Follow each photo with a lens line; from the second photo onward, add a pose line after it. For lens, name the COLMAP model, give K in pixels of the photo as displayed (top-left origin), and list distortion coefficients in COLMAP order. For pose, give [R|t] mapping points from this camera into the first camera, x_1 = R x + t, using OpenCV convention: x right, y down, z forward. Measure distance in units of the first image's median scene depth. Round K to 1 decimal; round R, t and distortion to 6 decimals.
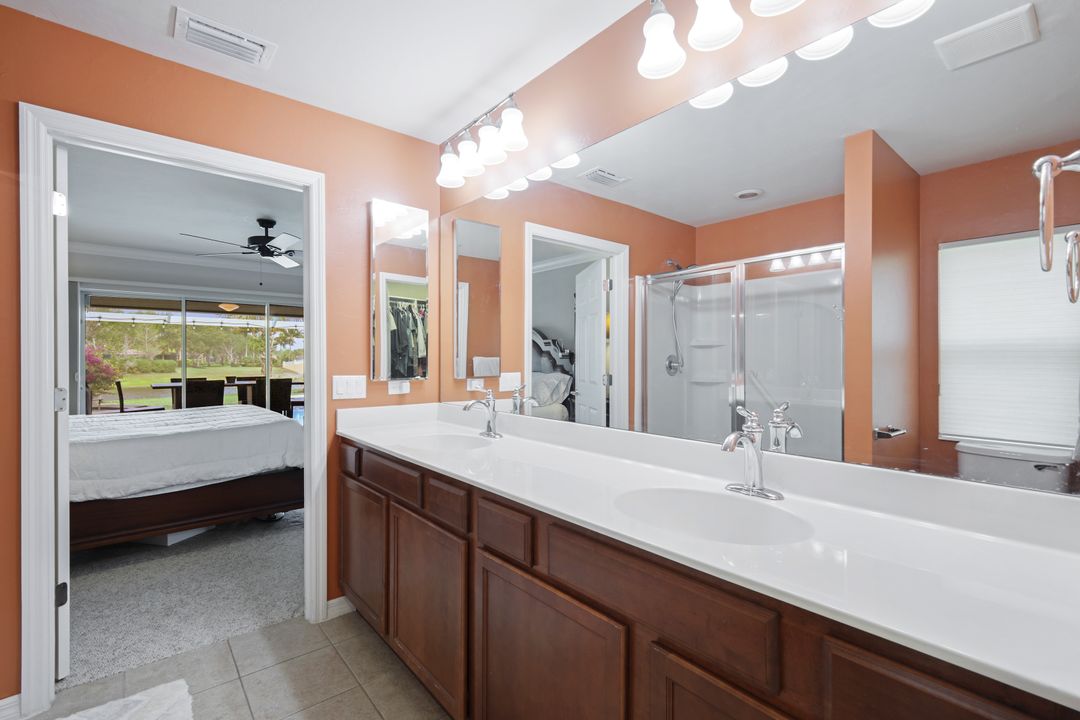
lens RADIAL K [[481.2, 0, 542.5], [0, 481.2, 360.0], [0, 0, 1]] dist [0.000318, -0.000074]
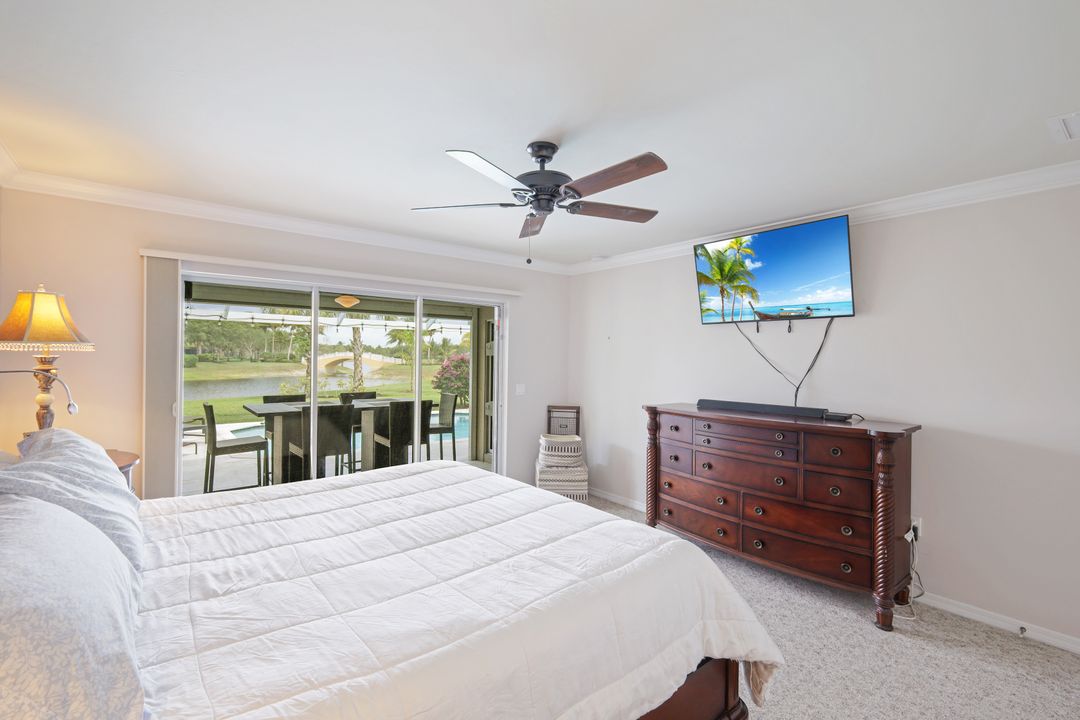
lens RADIAL K [[485.5, 0, 538.1], [0, 485.5, 358.7], [0, 0, 1]] dist [0.000607, 0.000338]
pose [[0.999517, 0.013672, -0.027905, -0.201382], [-0.013628, 0.999906, 0.001757, -0.017122], [0.027926, -0.001376, 0.999609, 0.159733]]
